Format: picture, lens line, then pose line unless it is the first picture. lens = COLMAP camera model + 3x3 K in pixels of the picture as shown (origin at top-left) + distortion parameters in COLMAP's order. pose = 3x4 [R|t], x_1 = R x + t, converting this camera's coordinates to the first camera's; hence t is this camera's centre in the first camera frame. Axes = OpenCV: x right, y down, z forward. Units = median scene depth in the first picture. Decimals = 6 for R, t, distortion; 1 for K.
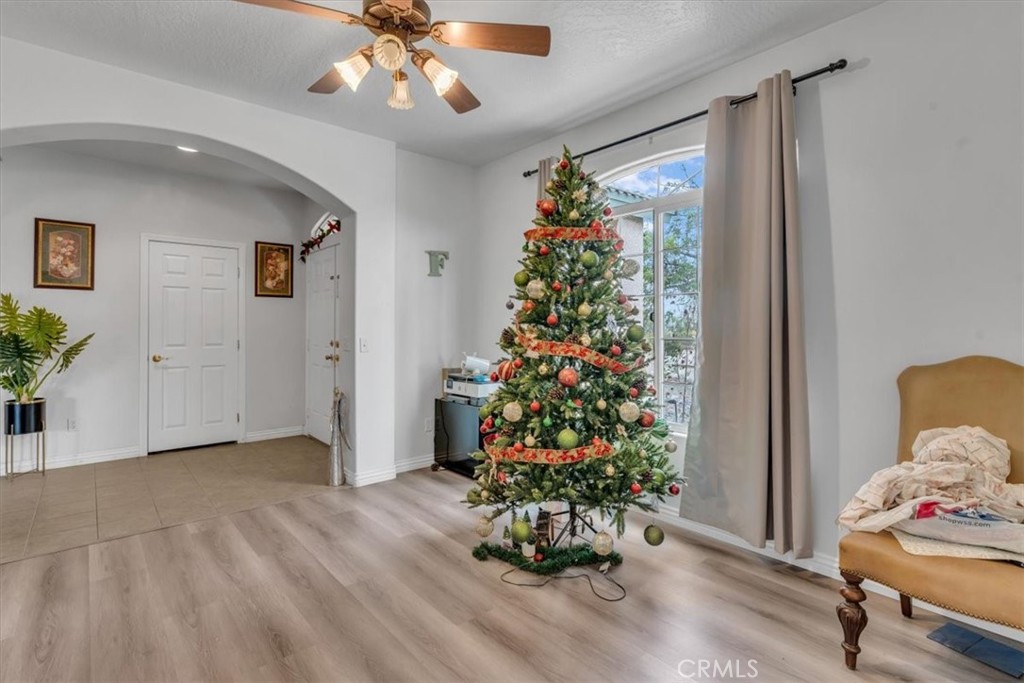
lens RADIAL K [[493.7, 0, 512.3], [0, 493.7, 332.3], [0, 0, 1]] dist [0.001522, -0.000026]
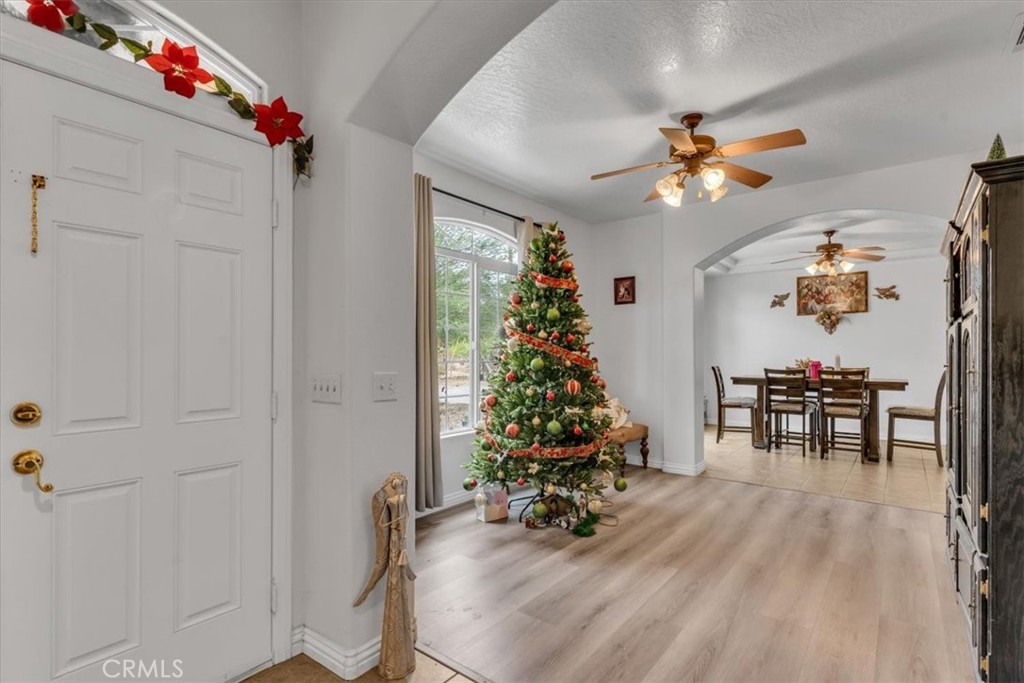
lens RADIAL K [[493.7, 0, 513.2], [0, 493.7, 347.4], [0, 0, 1]] dist [0.001522, -0.000026]
pose [[-0.184838, 0.002838, 0.982765, -1.314526], [0.008611, 0.999962, -0.001268, -0.026632], [-0.982731, 0.008228, -0.184855, 1.463123]]
